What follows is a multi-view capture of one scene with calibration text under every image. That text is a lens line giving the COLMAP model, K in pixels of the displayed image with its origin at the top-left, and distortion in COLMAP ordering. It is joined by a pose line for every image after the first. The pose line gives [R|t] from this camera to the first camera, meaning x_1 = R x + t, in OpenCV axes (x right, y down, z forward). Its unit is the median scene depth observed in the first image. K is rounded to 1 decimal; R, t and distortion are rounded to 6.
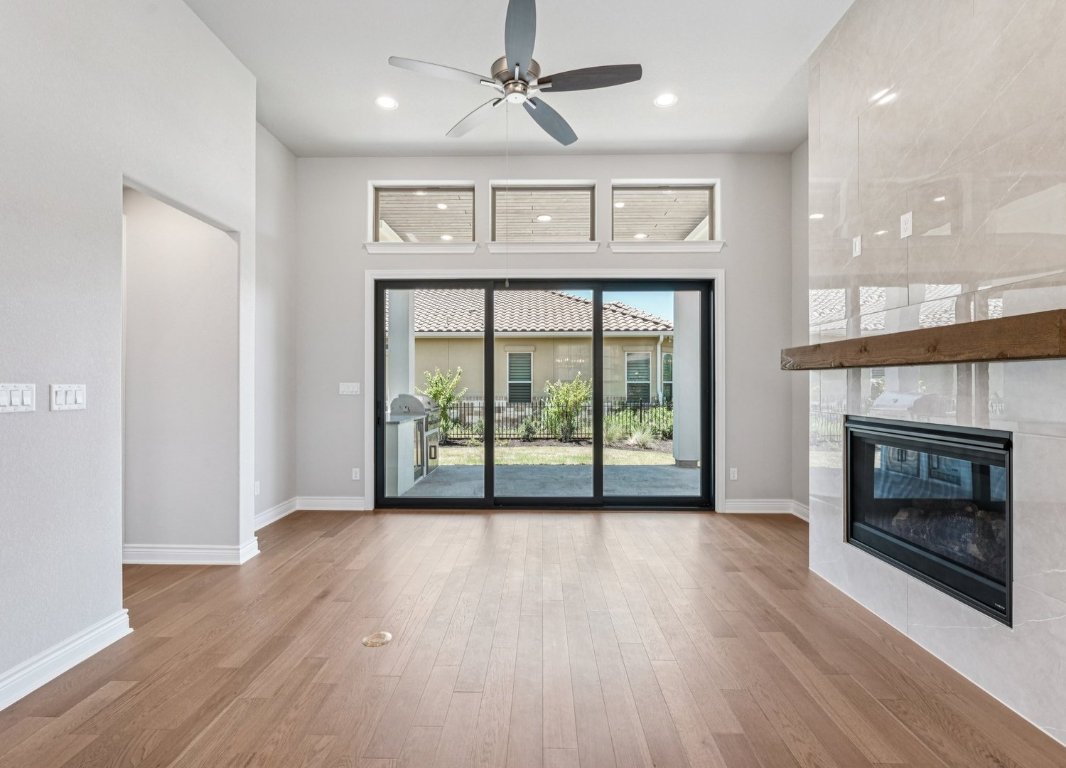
lens RADIAL K [[484.1, 0, 530.3], [0, 484.1, 381.6], [0, 0, 1]] dist [0.000698, -0.000031]
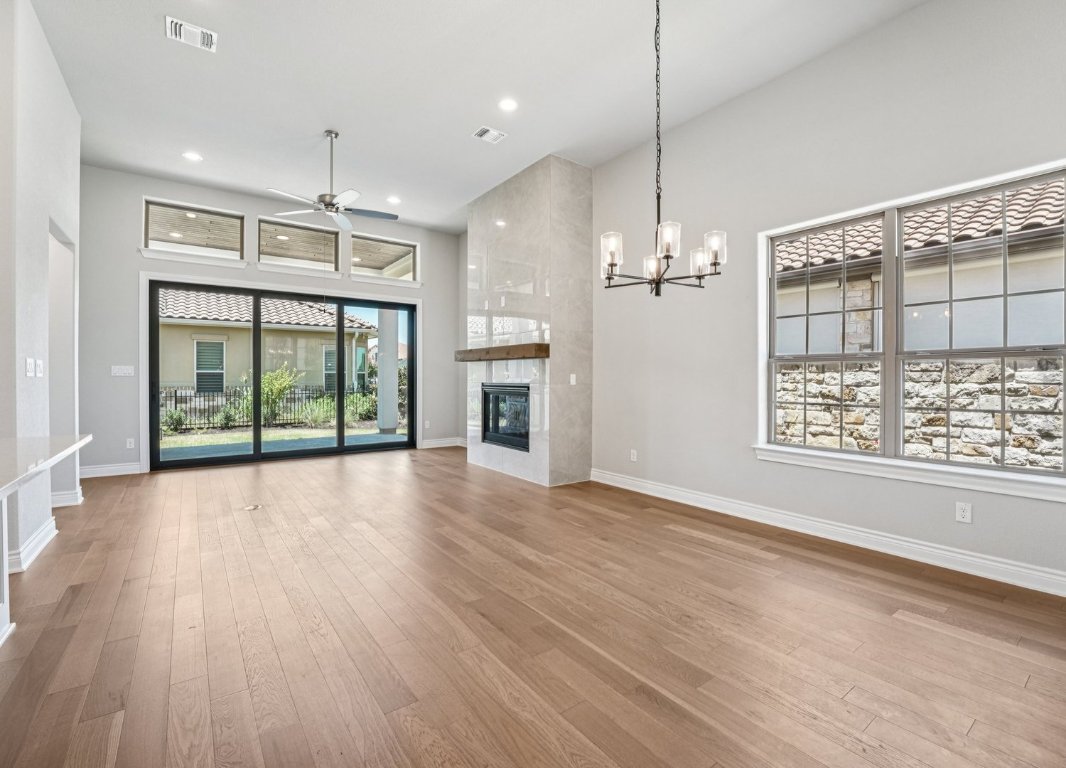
lens RADIAL K [[473.1, 0, 532.9], [0, 473.1, 380.1], [0, 0, 1]] dist [-0.000475, -0.000045]
pose [[0.791594, -0.004460, 0.611031, -0.283283], [-0.002496, 0.999941, 0.010533, 0.021945], [-0.611042, -0.009863, 0.791537, -0.499221]]
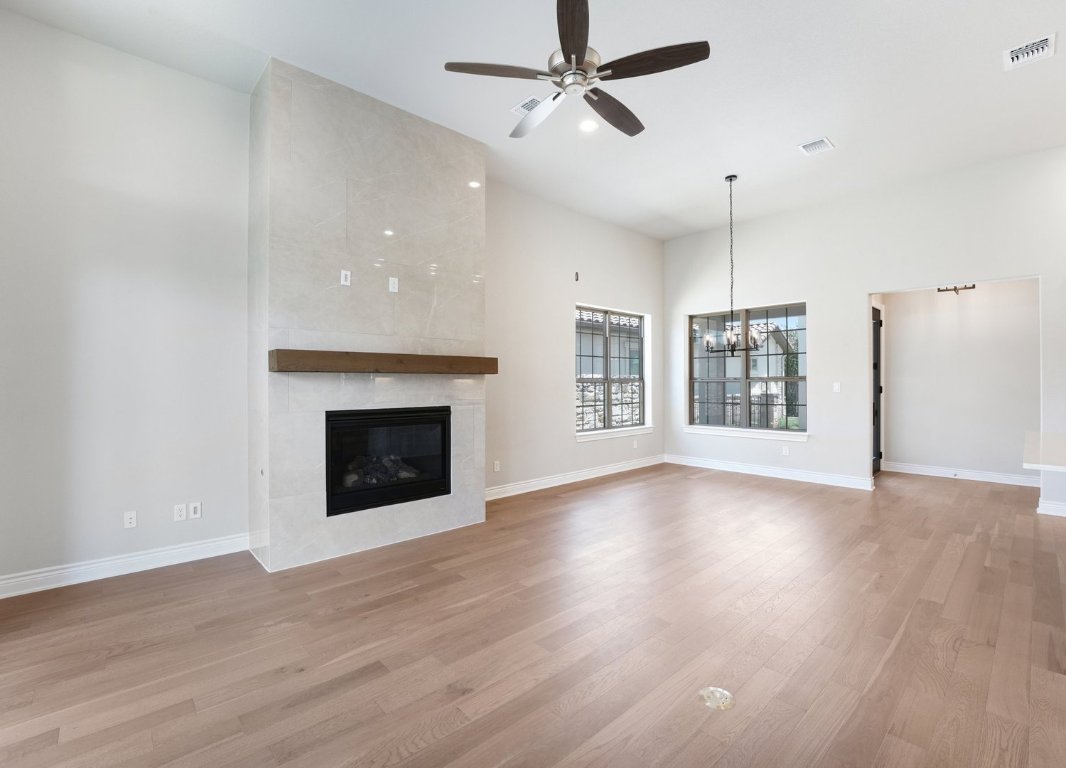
lens RADIAL K [[463.1, 0, 536.3], [0, 463.1, 380.4], [0, 0, 1]] dist [-0.018297, -0.000036]
pose [[-0.685009, -0.002101, 0.728532, -0.342403], [-0.002950, 0.999996, 0.000110, -0.005687], [-0.728529, -0.002074, -0.685012, 0.898557]]
